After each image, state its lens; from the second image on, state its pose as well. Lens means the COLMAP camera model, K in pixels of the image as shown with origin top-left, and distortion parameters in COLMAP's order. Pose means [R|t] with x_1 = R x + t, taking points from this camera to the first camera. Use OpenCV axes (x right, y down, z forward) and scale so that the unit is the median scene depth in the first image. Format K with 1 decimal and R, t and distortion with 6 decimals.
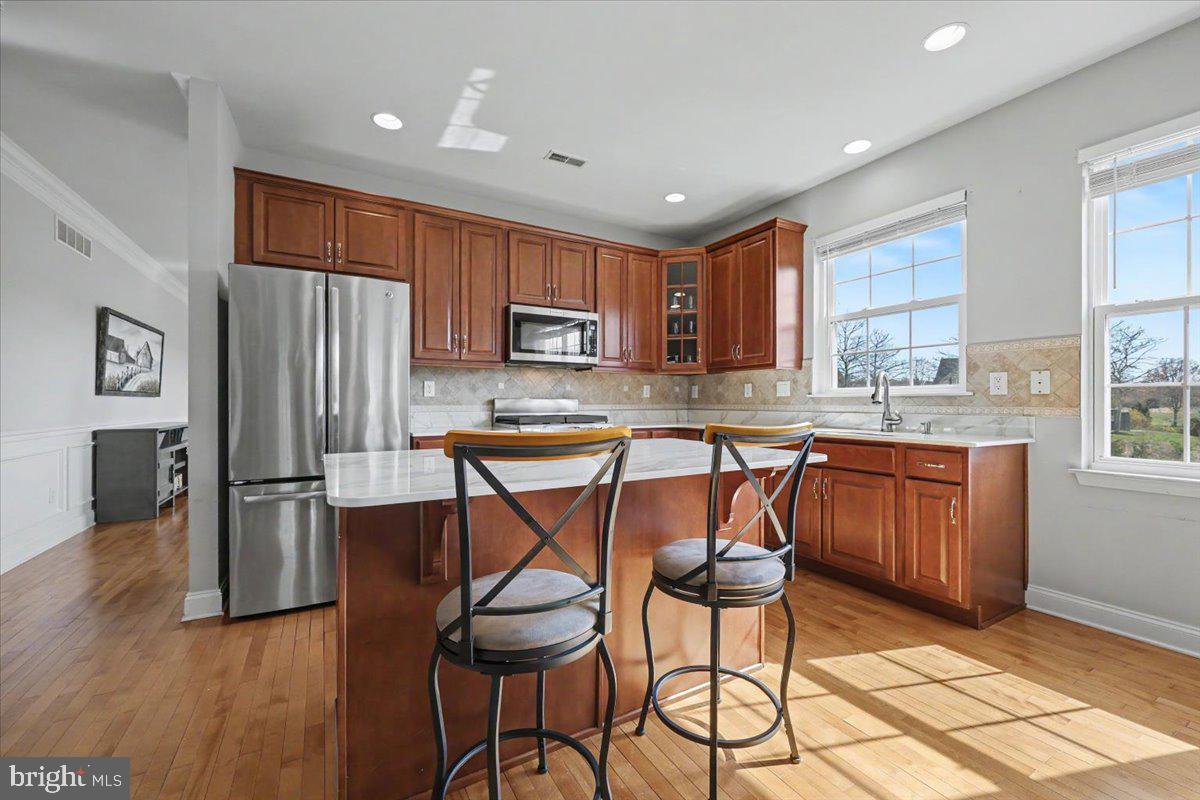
lens RADIAL K [[484.2, 0, 599.4], [0, 484.2, 400.4], [0, 0, 1]] dist [0.002545, -0.000808]
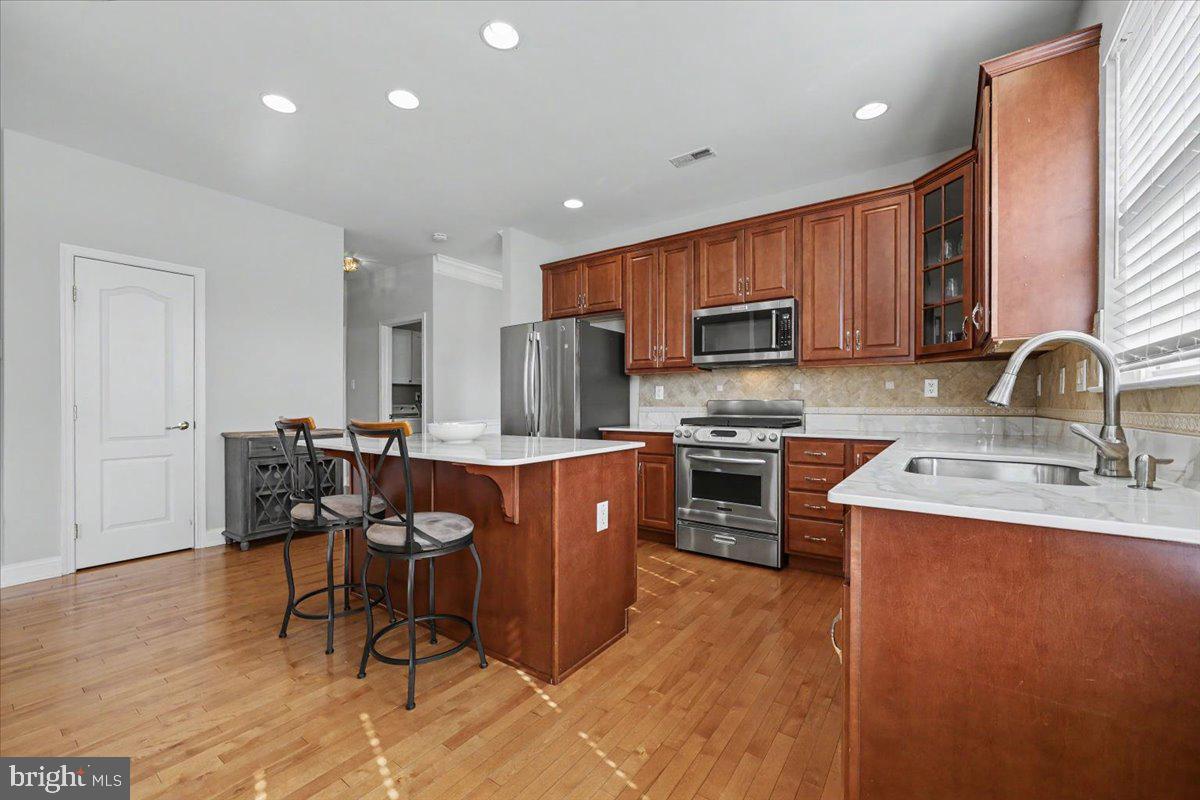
lens RADIAL K [[484.2, 0, 607.4], [0, 484.2, 407.3], [0, 0, 1]] dist [0.002545, -0.000808]
pose [[0.418484, 0.004006, -0.908215, 0.750455], [0.002932, 0.999979, 0.005761, 0.004211], [0.908219, -0.005074, 0.418463, 0.427532]]
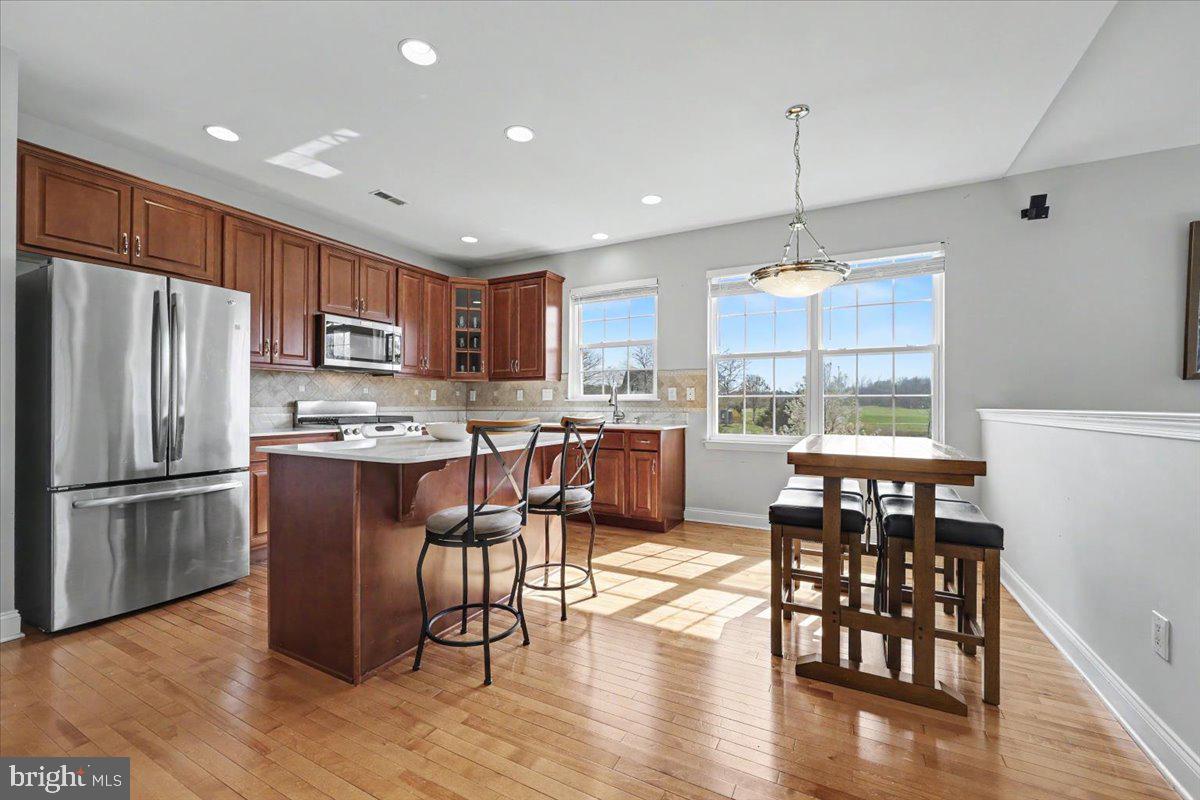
lens RADIAL K [[484.2, 0, 602.8], [0, 484.2, 400.8], [0, 0, 1]] dist [0.002545, -0.000808]
pose [[0.842552, 0.005377, 0.538587, -0.261631], [-0.003572, 0.999984, -0.004395, -0.001828], [-0.538602, 0.001779, 0.842558, -0.266486]]
